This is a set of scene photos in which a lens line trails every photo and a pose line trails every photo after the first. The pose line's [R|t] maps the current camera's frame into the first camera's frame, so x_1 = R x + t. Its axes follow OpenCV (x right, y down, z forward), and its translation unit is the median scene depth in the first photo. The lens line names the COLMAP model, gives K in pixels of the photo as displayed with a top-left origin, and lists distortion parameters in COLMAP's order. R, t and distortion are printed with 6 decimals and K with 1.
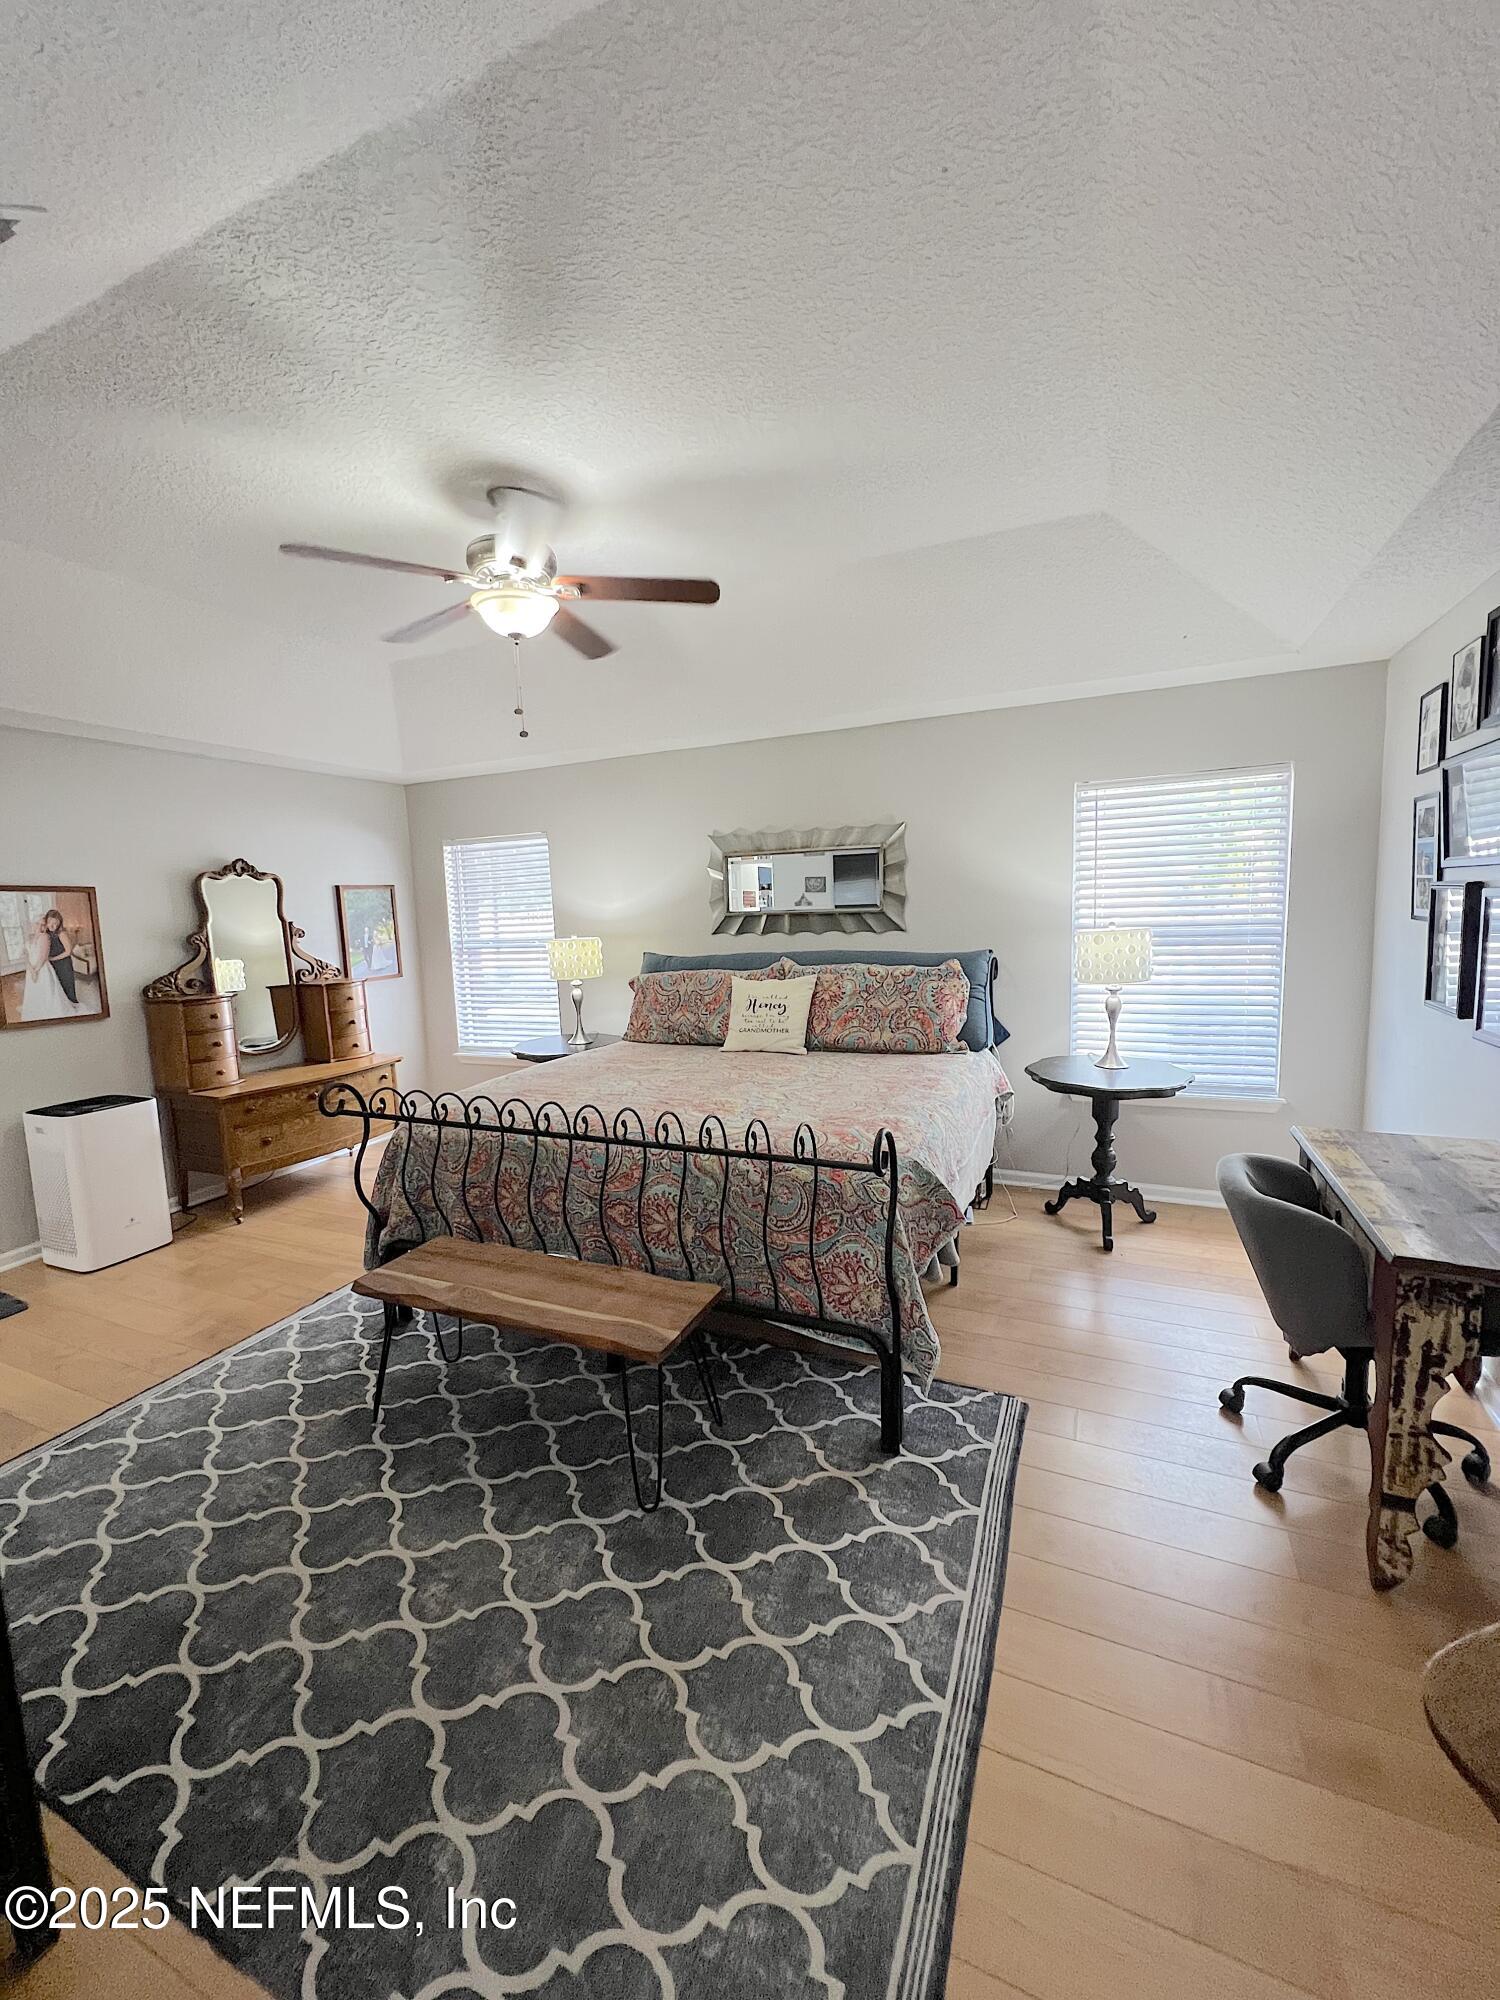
lens RADIAL K [[795.7, 0, 751.2], [0, 795.7, 991.6], [0, 0, 1]] dist [-0.003808, 0.001010]
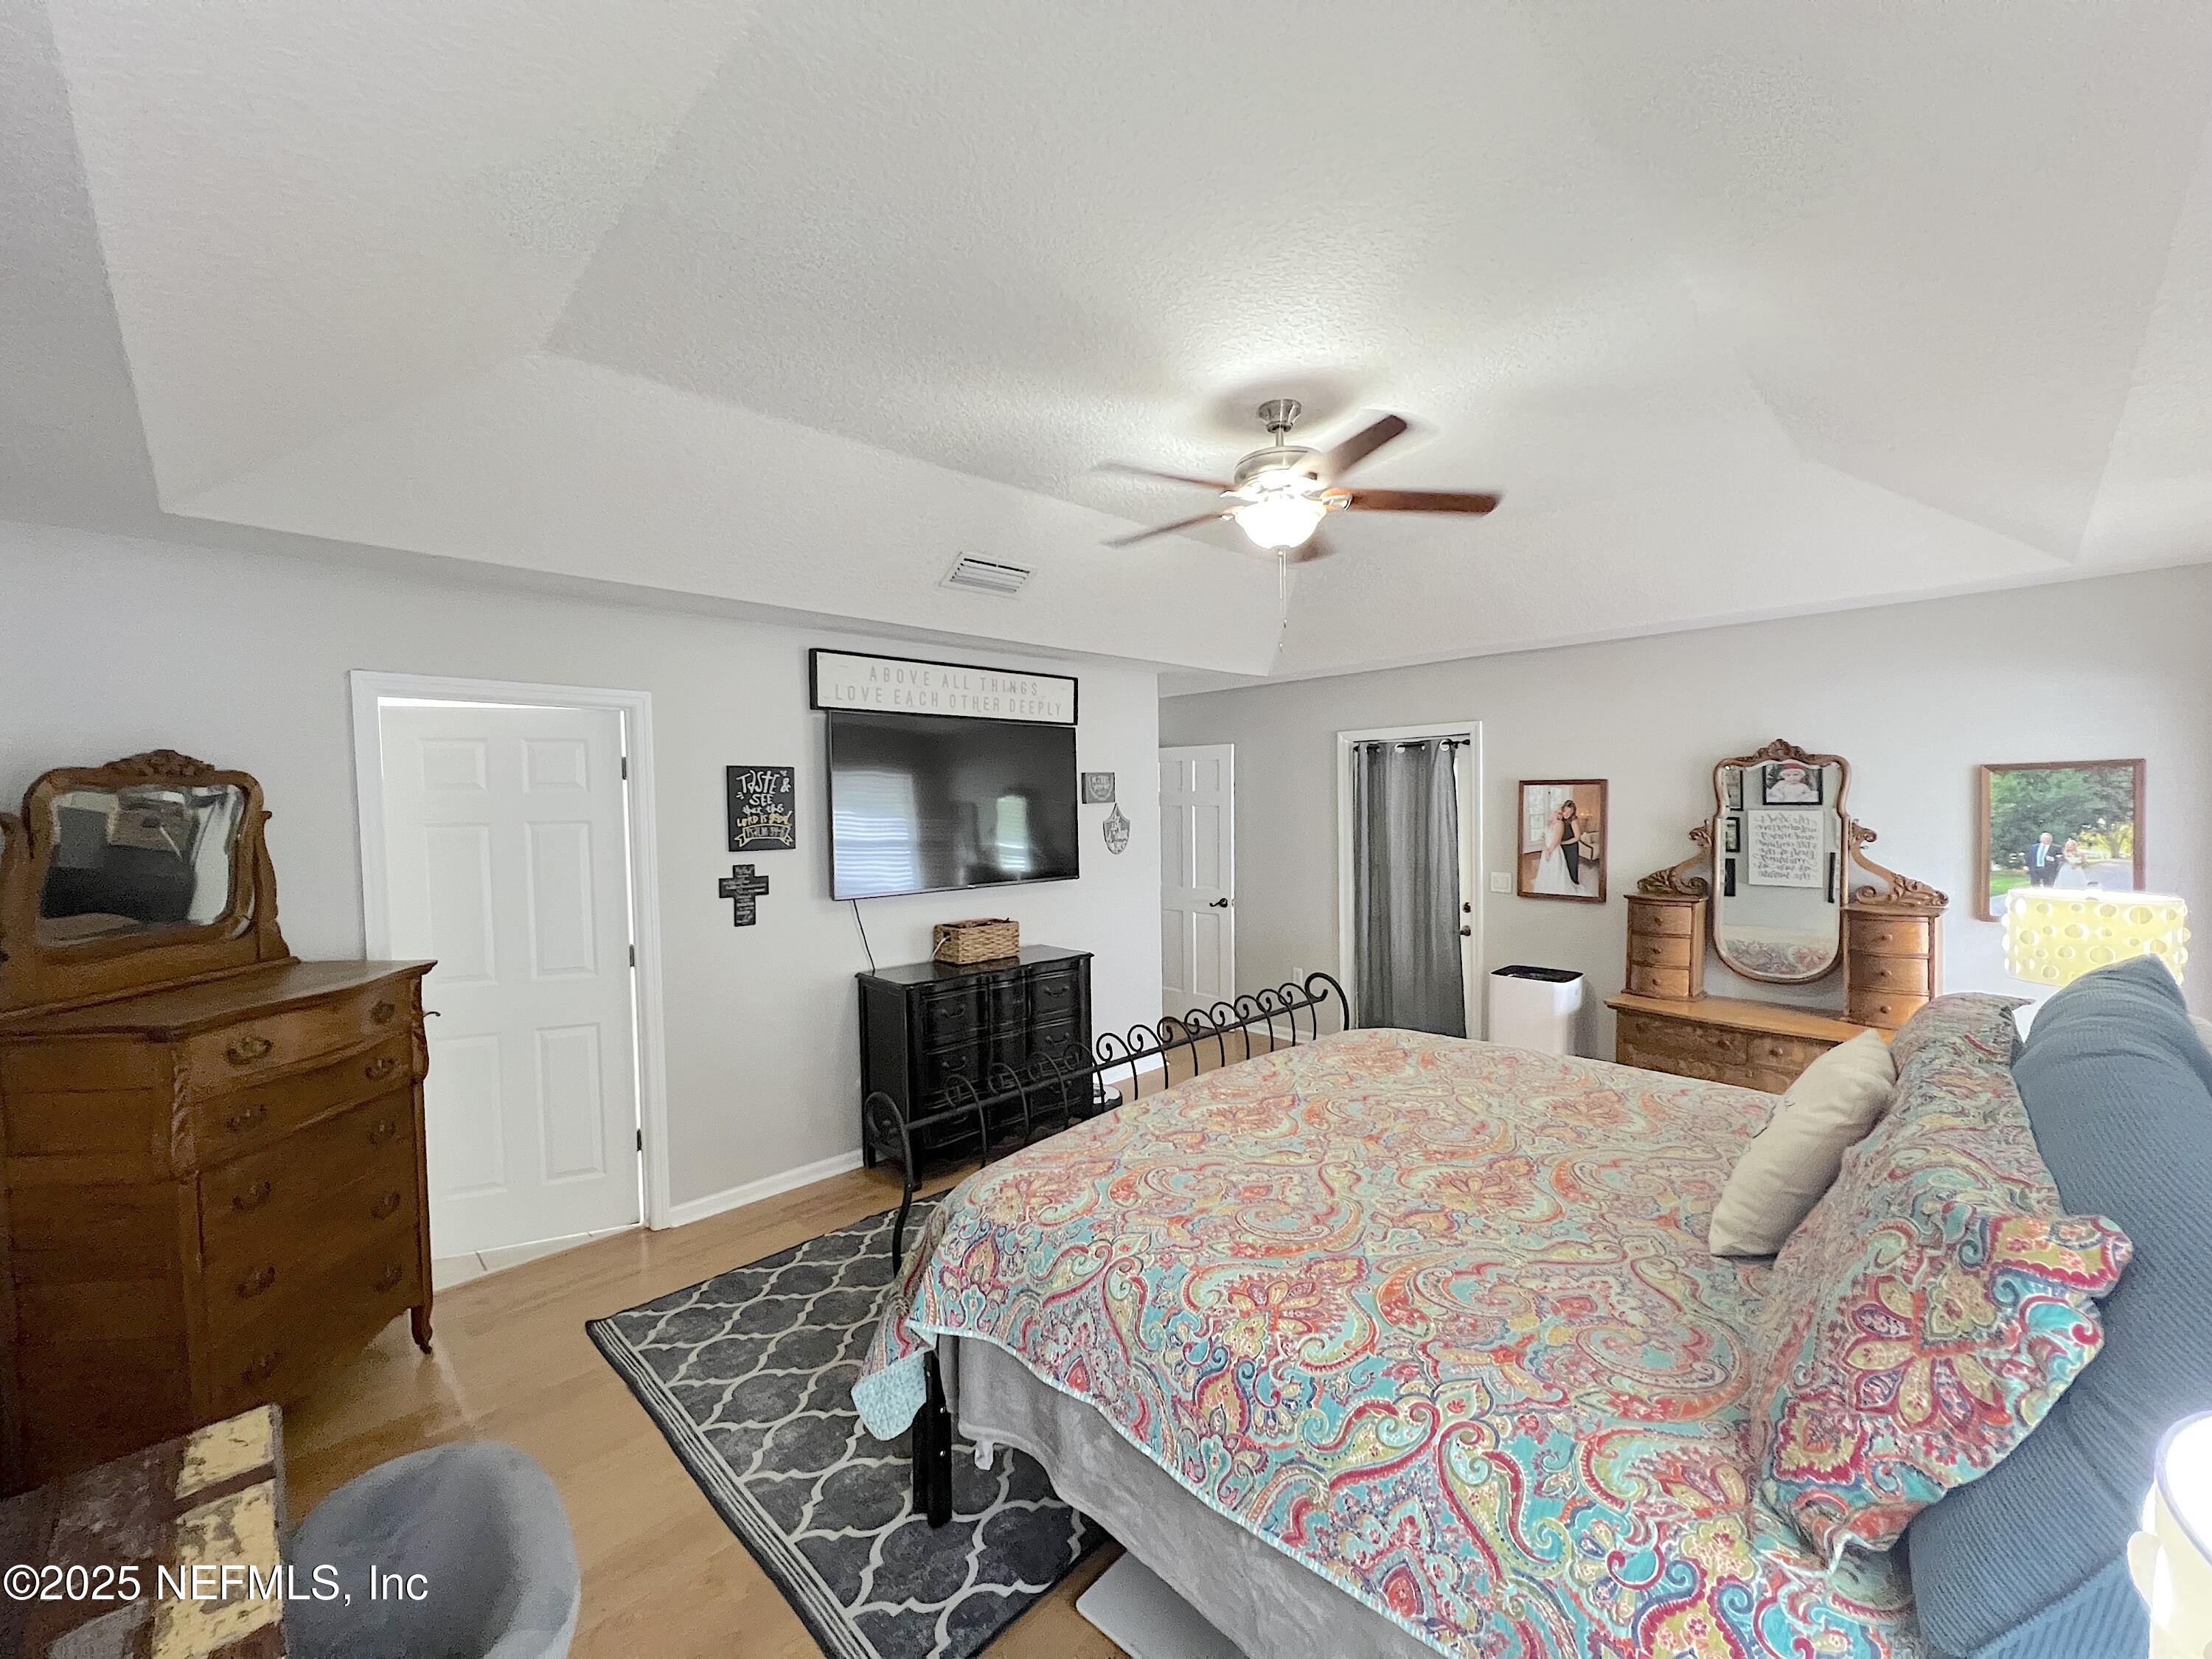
lens RADIAL K [[886.0, 0, 1111.1], [0, 886.0, 838.5], [0, 0, 1]] dist [-0.003247, -0.000350]
pose [[-0.359416, 0.076121, -0.930067, 0.663080], [-0.078458, 0.990674, 0.111401, -0.170814], [0.929873, 0.113010, -0.350092, 1.035344]]
